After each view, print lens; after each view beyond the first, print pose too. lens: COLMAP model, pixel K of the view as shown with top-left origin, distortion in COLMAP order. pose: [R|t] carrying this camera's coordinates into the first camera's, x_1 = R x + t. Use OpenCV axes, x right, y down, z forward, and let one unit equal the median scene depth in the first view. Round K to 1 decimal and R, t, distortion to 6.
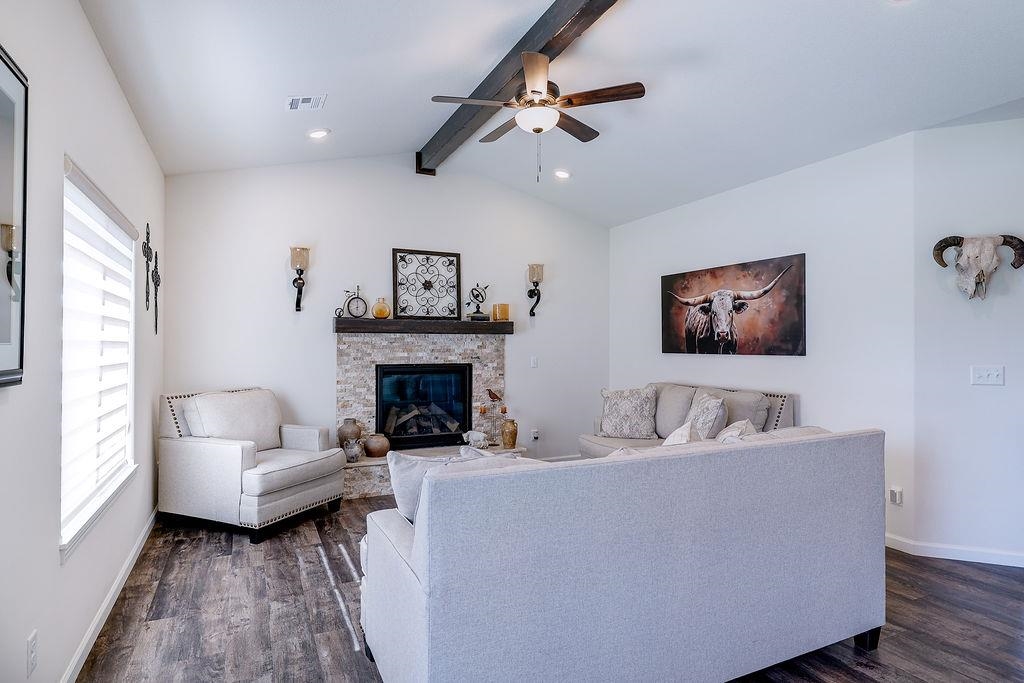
lens RADIAL K [[544.6, 0, 504.8], [0, 544.6, 340.4], [0, 0, 1]] dist [-0.000828, 0.000048]
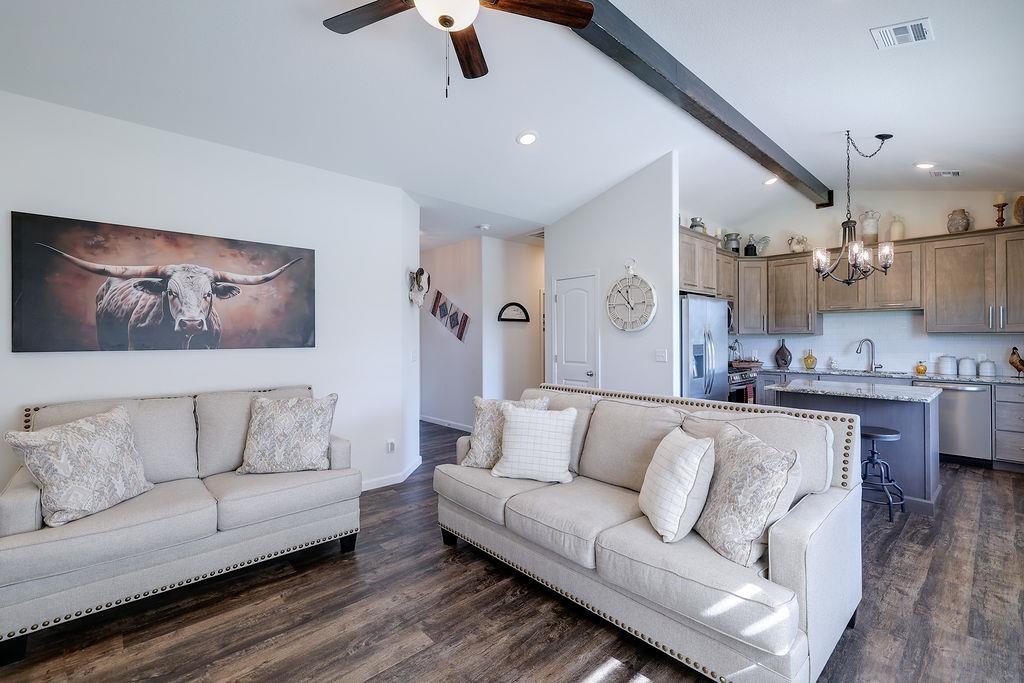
lens RADIAL K [[446.2, 0, 538.8], [0, 446.2, 335.7], [0, 0, 1]] dist [0.000855, 0.000055]
pose [[-0.320673, 0.002703, 0.947186, -0.334481], [-0.006423, 0.999967, -0.005028, 0.006441], [-0.947168, -0.007696, -0.320645, 0.704298]]
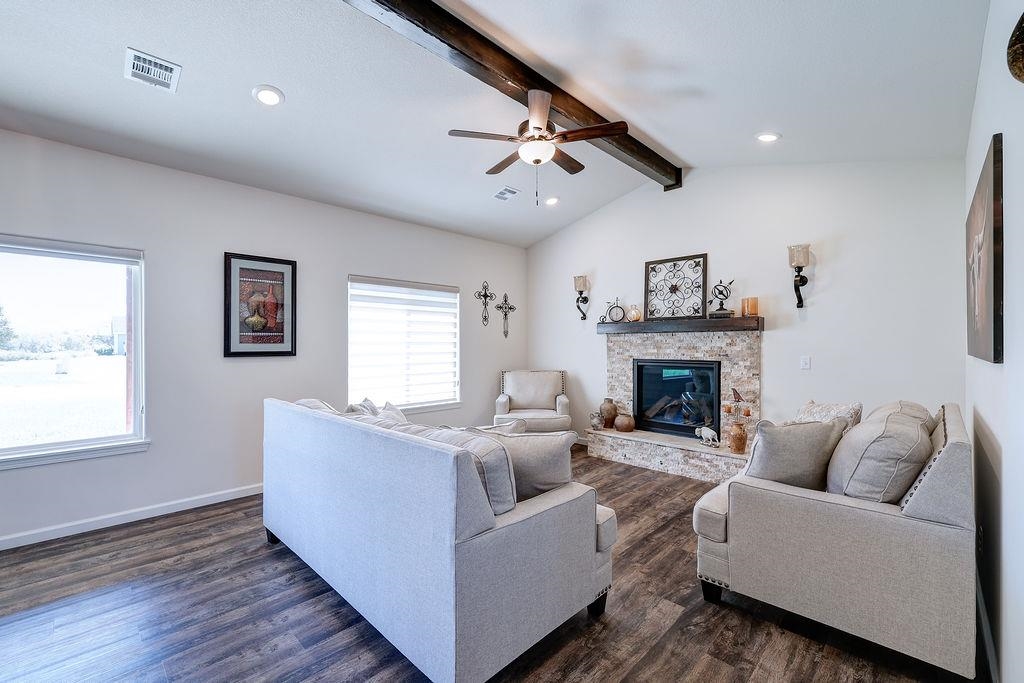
lens RADIAL K [[430.5, 0, 506.7], [0, 430.5, 343.1], [0, 0, 1]] dist [0.000765, 0.000038]
pose [[0.339686, -0.003638, -0.940532, 0.608120], [0.011683, 0.999932, 0.000352, 0.005262], [0.940466, -0.011108, 0.339705, 0.405551]]
